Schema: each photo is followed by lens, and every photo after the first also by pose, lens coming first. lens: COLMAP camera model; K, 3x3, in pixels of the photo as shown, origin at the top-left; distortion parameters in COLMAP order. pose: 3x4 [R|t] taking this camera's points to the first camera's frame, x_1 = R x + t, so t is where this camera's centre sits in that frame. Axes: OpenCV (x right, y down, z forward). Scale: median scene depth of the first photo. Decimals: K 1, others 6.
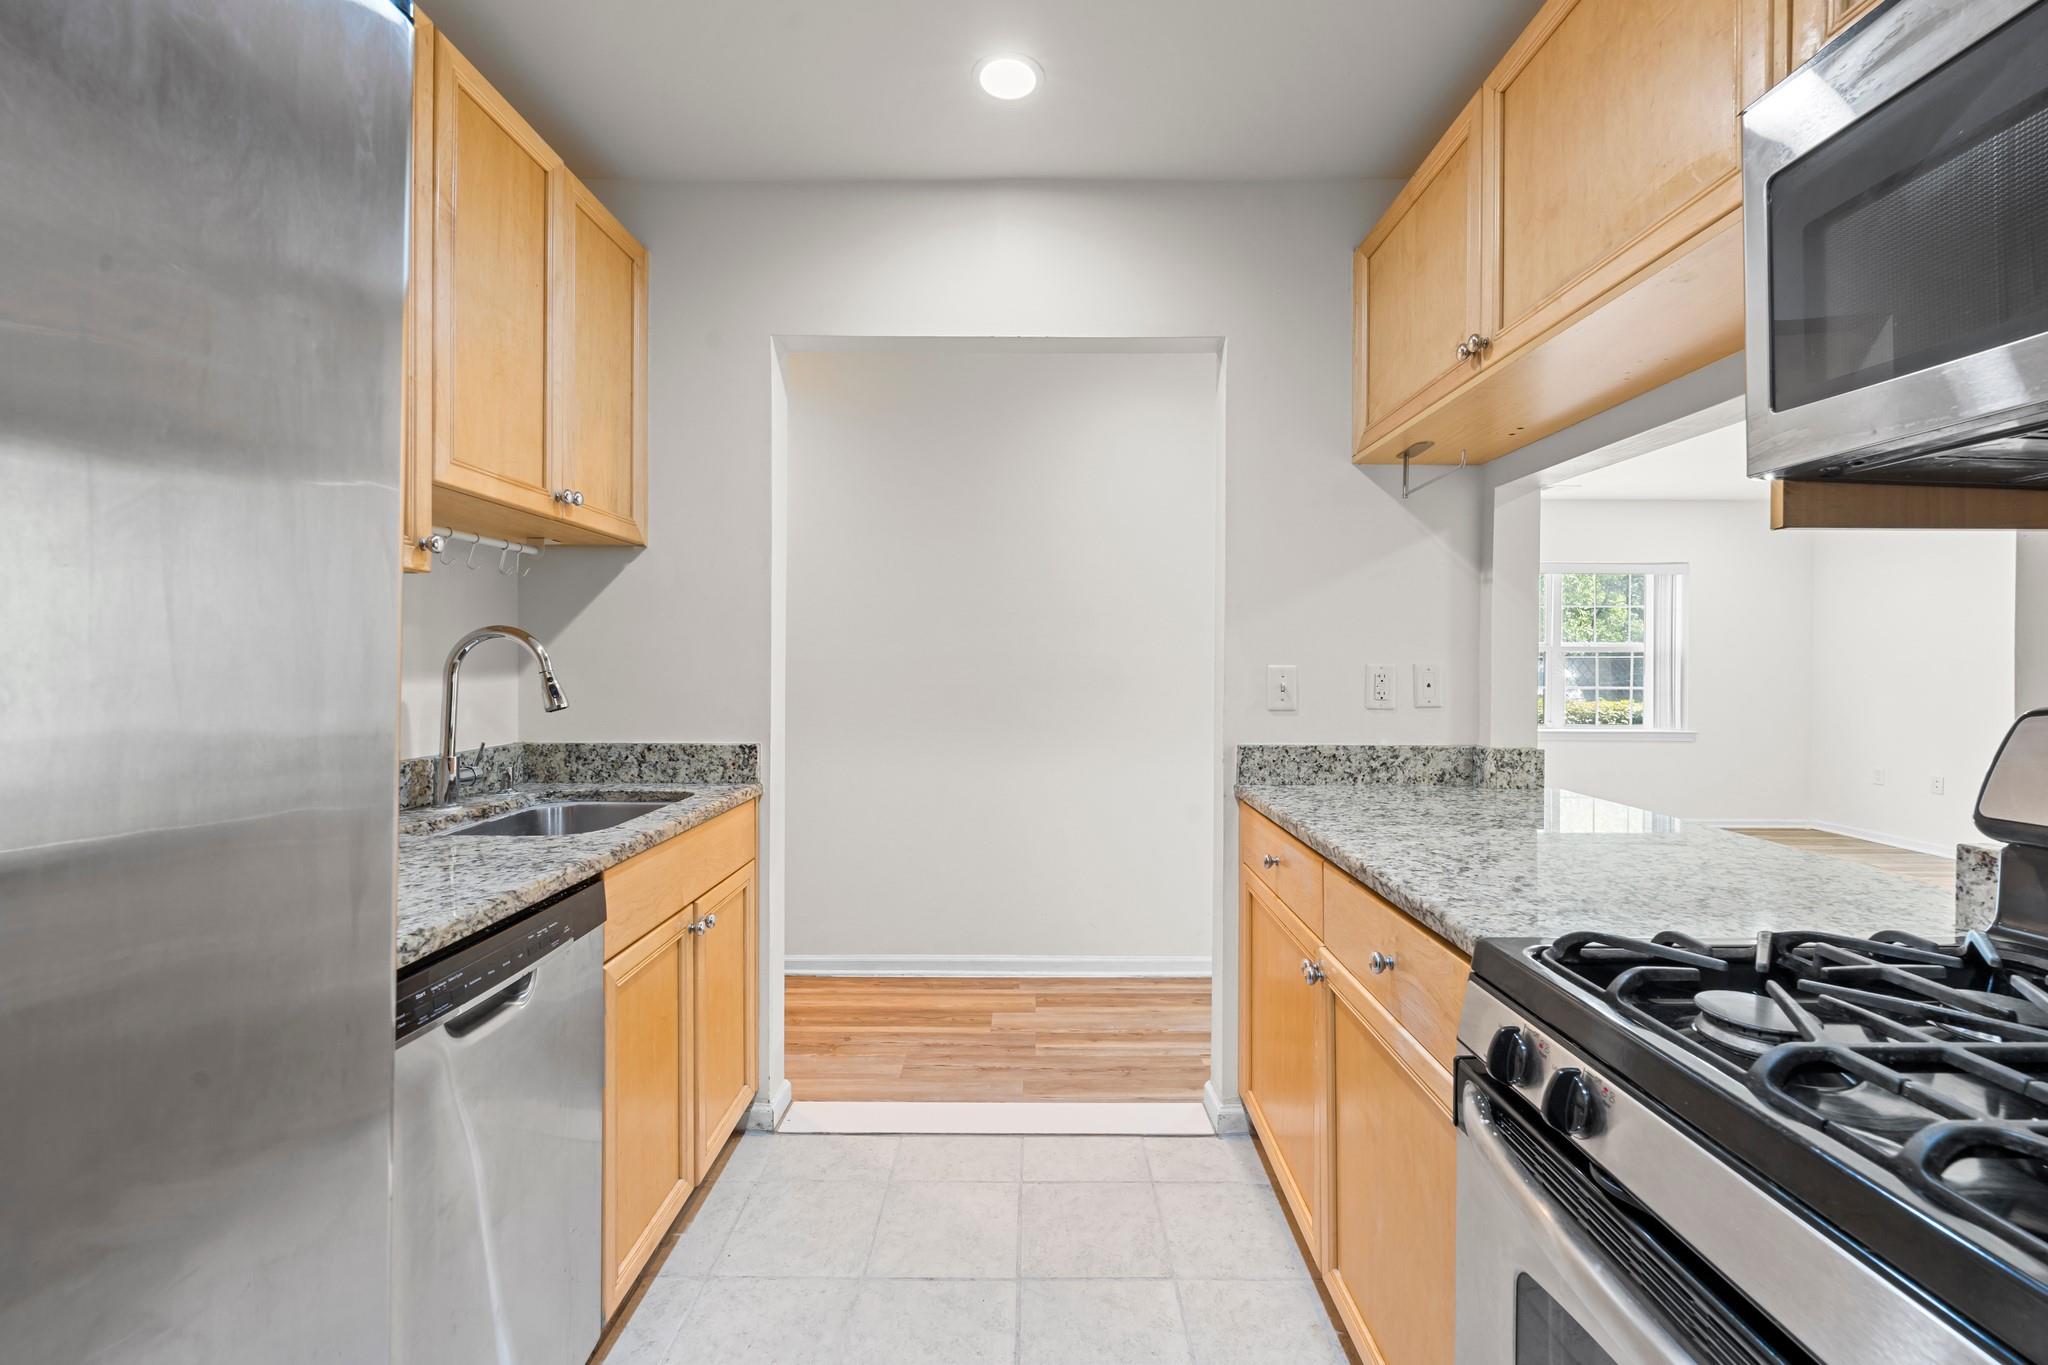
lens RADIAL K [[829.4, 0, 1024.5], [0, 829.4, 665.0], [0, 0, 1]] dist [0.001111, -0.001319]
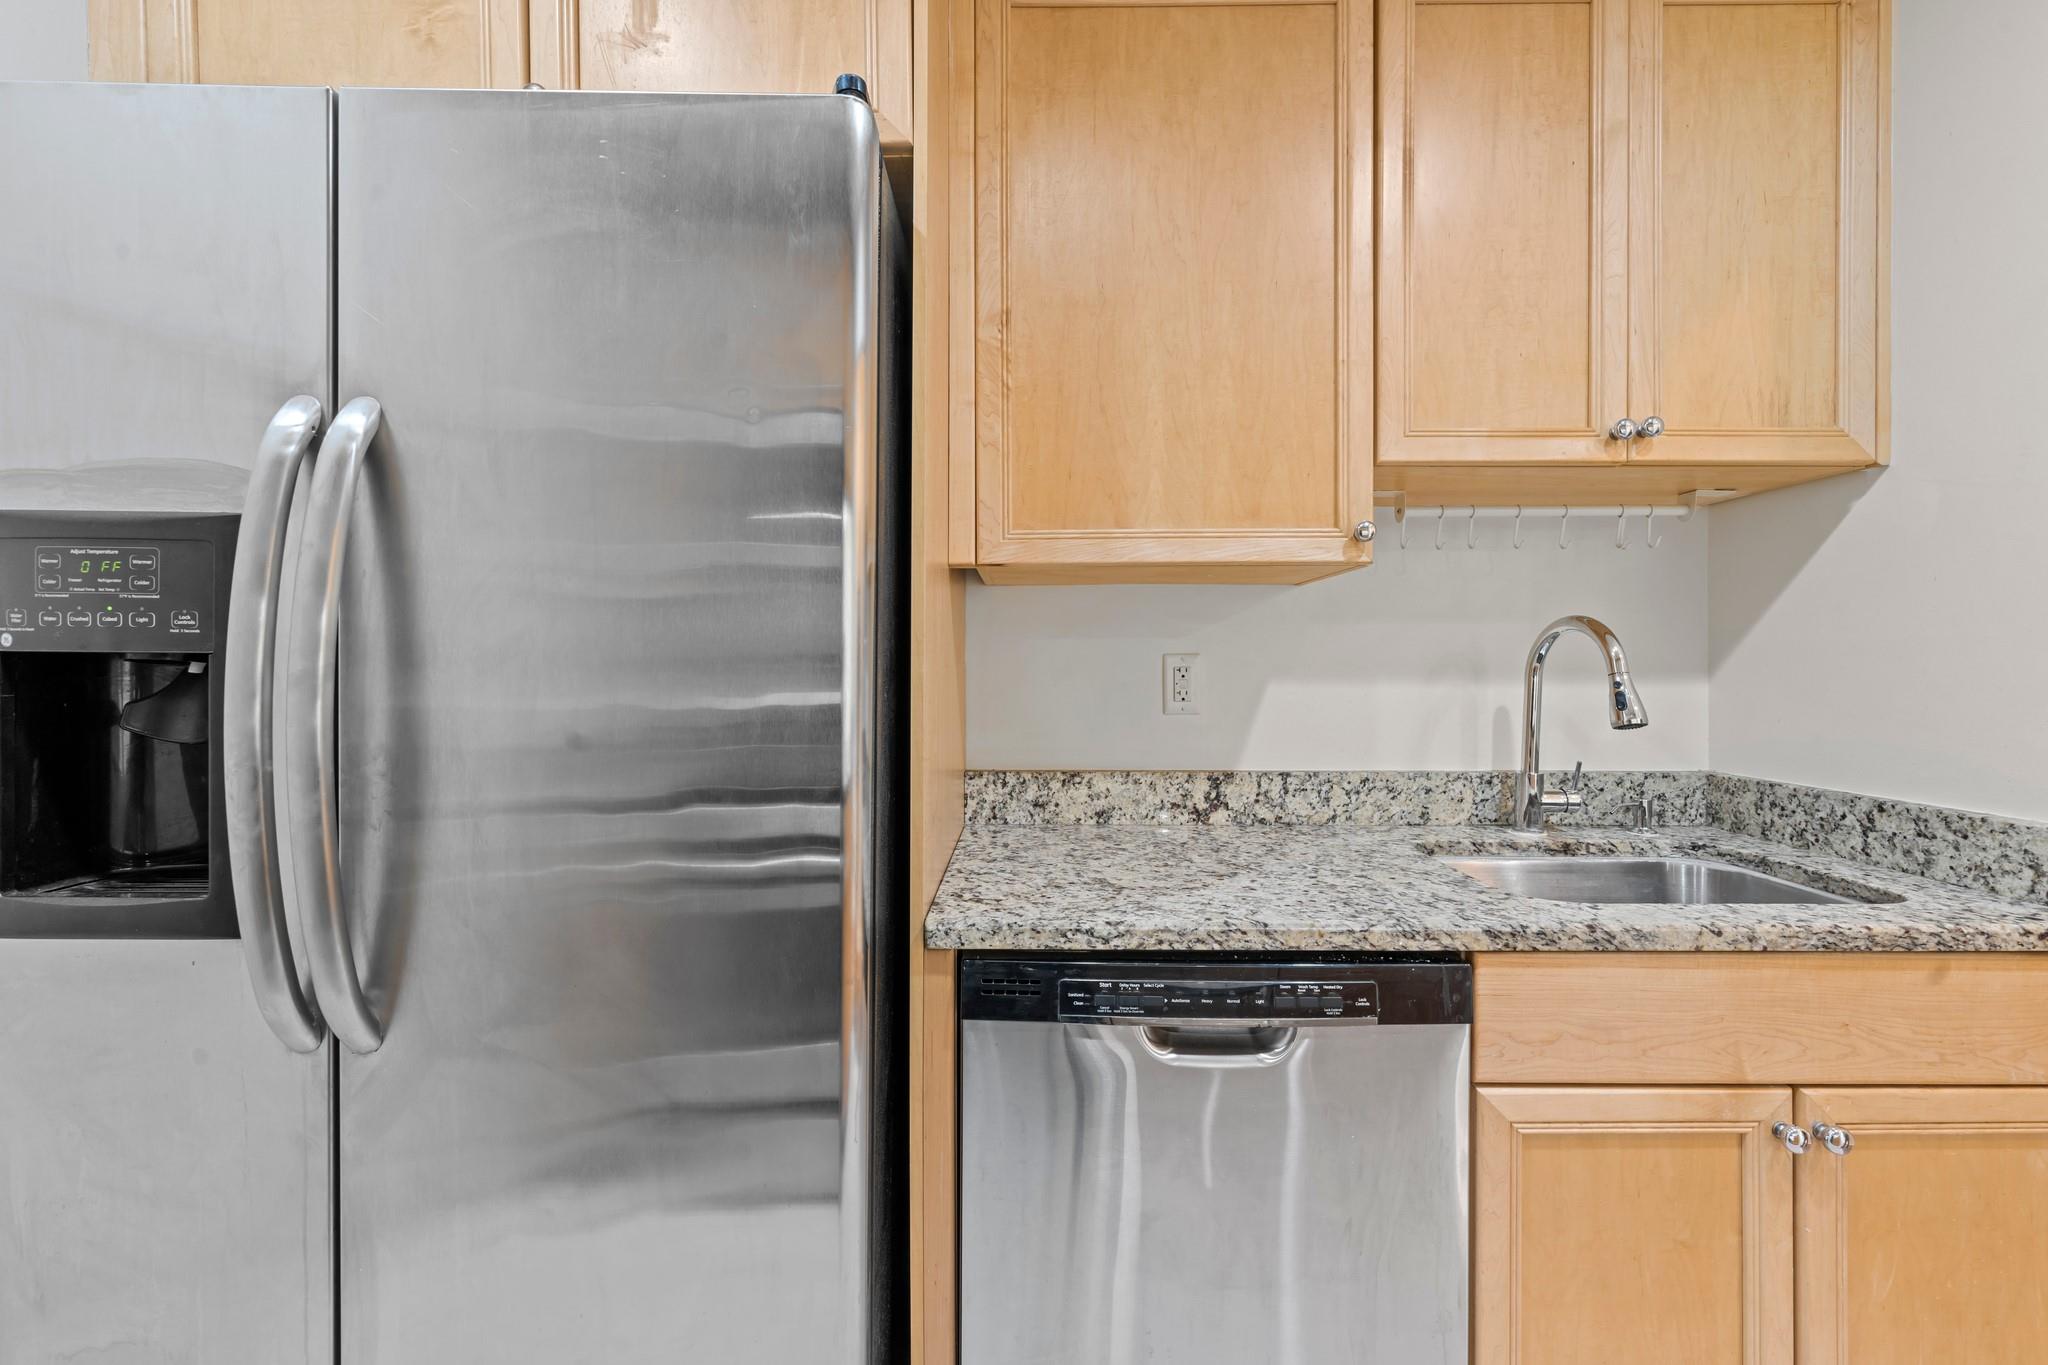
lens RADIAL K [[829.4, 0, 1029.9], [0, 829.4, 665.3], [0, 0, 1]] dist [0.001111, -0.001319]
pose [[0.010739, -0.004542, -0.999932, 0.128809], [-0.003431, 0.999984, -0.004579, 0.004575], [0.999936, 0.003480, 0.010723, 0.394788]]
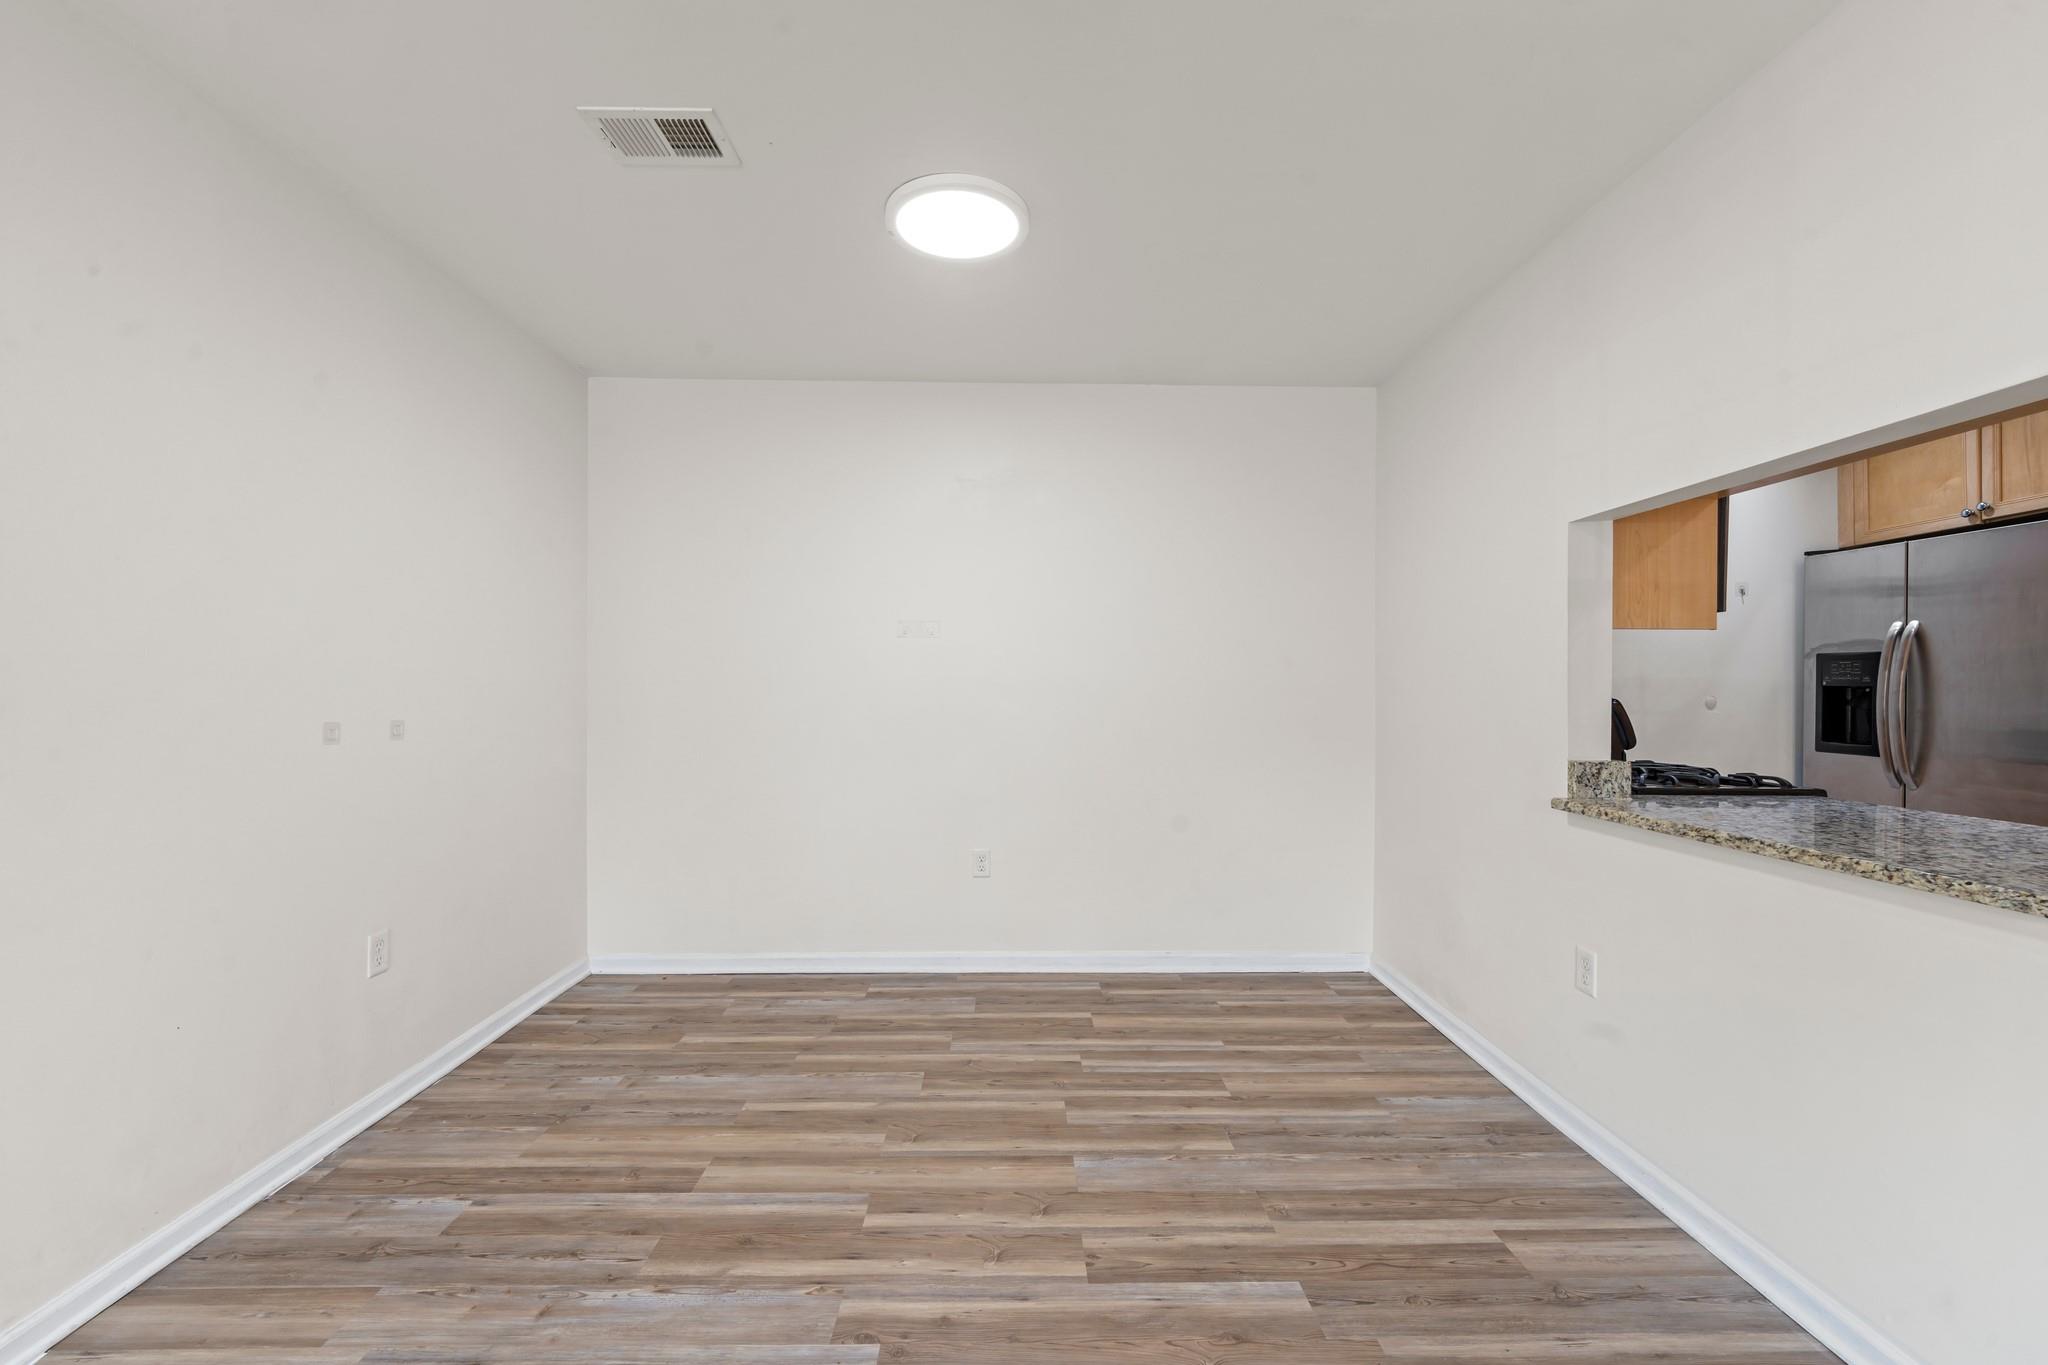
lens RADIAL K [[829.4, 0, 1019.3], [0, 829.4, 696.1], [0, 0, 1]] dist [0.001111, -0.001319]
pose [[-0.999580, -0.009691, -0.027307, 1.337260], [-0.010022, 0.999877, 0.012034, 0.013309], [0.027187, 0.012302, -0.999555, 1.488720]]
